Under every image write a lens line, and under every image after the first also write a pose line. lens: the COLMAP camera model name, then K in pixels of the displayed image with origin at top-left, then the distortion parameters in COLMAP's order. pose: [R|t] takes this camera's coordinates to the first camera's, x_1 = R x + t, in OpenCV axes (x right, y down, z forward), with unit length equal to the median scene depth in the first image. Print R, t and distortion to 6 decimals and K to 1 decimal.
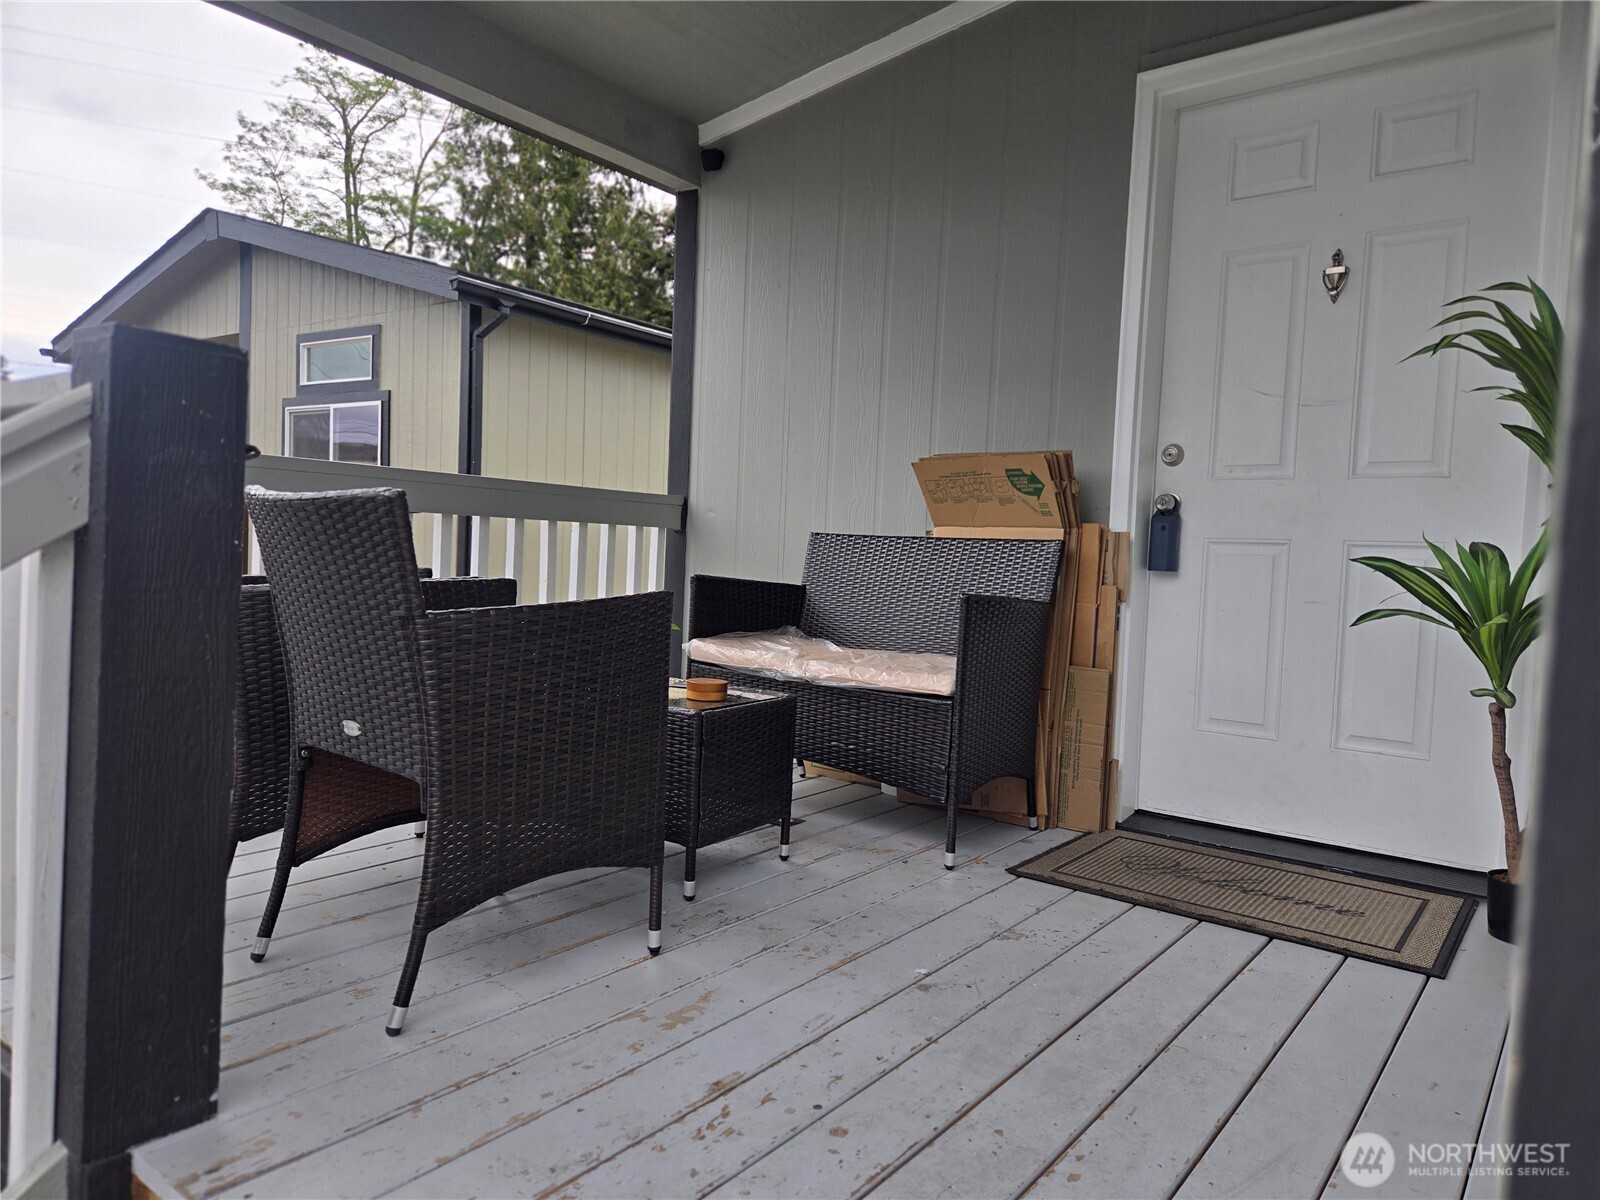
lens RADIAL K [[1082.8, 0, 800.0], [0, 1082.8, 600.0], [0, 0, 1]] dist [0.032309, -0.001023]
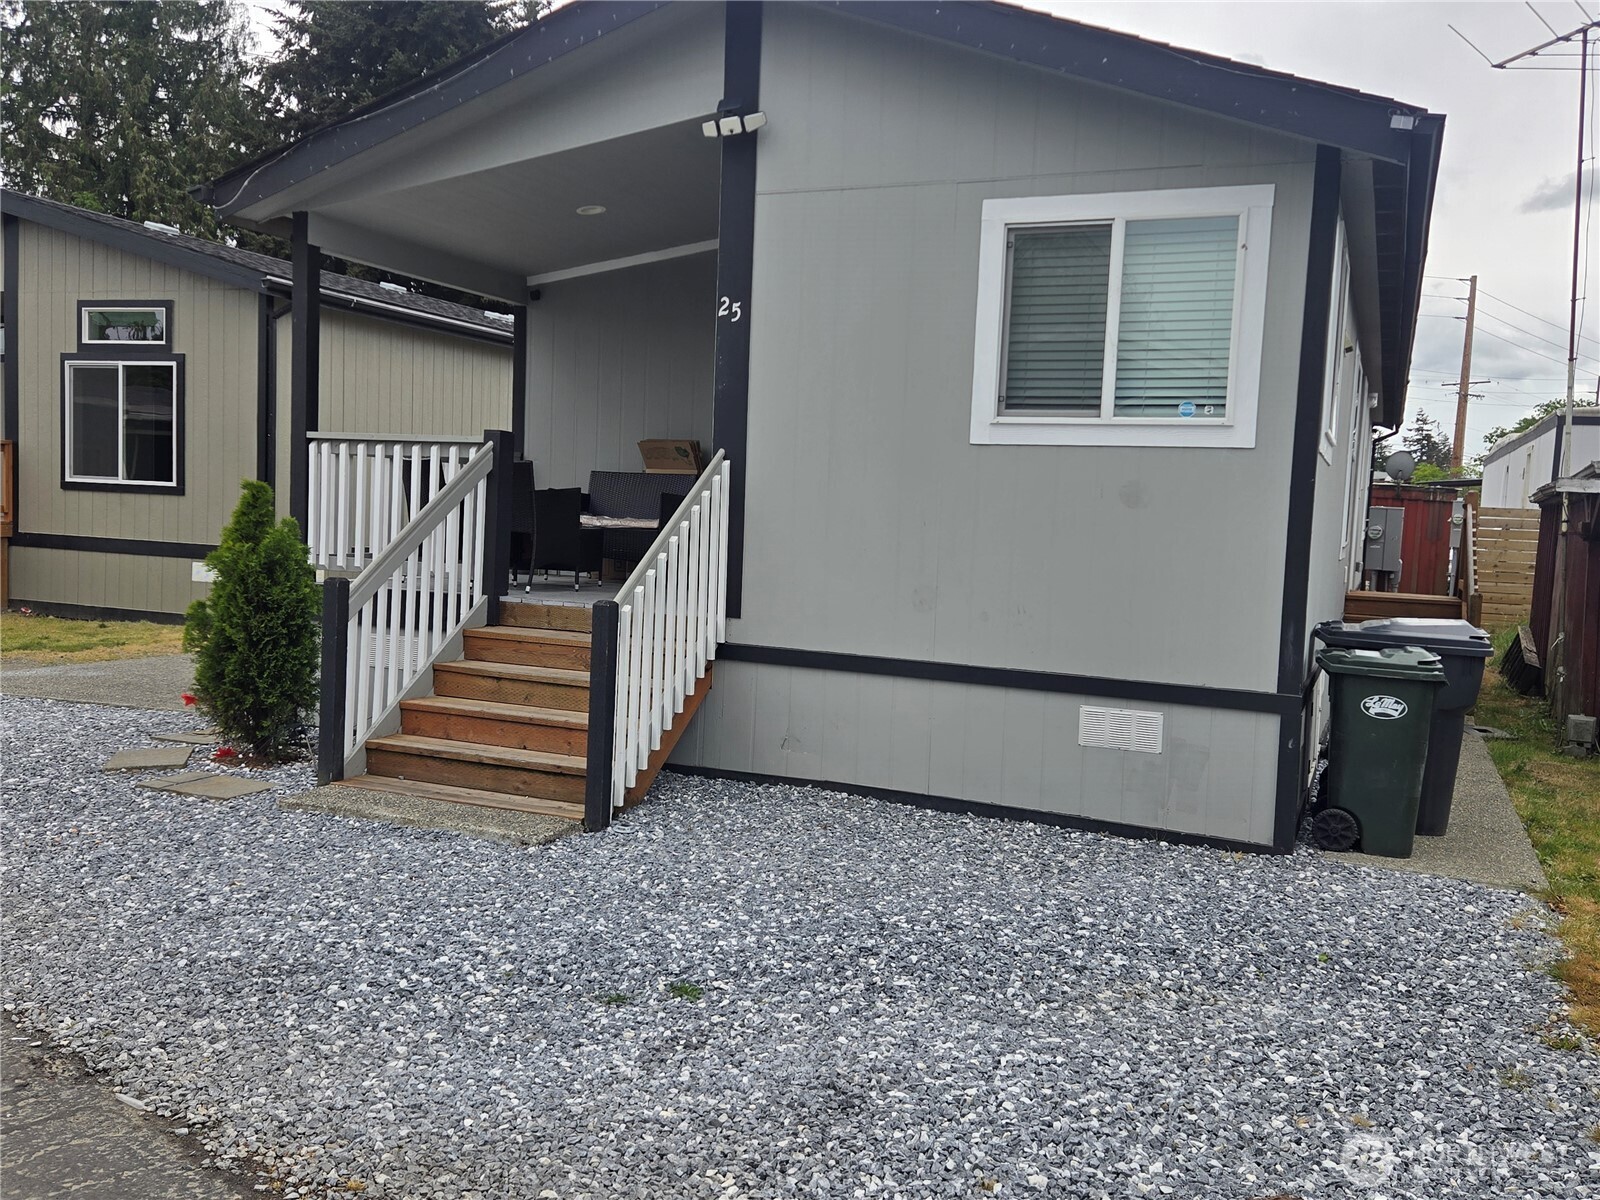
lens RADIAL K [[1082.8, 0, 800.0], [0, 1082.8, 600.0], [0, 0, 1]] dist [0.032309, -0.001023]
pose [[0.956588, -0.036656, 0.289129, -0.219967], [0.019302, 0.997849, 0.062646, 0.067526], [-0.290803, -0.054346, 0.955238, -1.211800]]
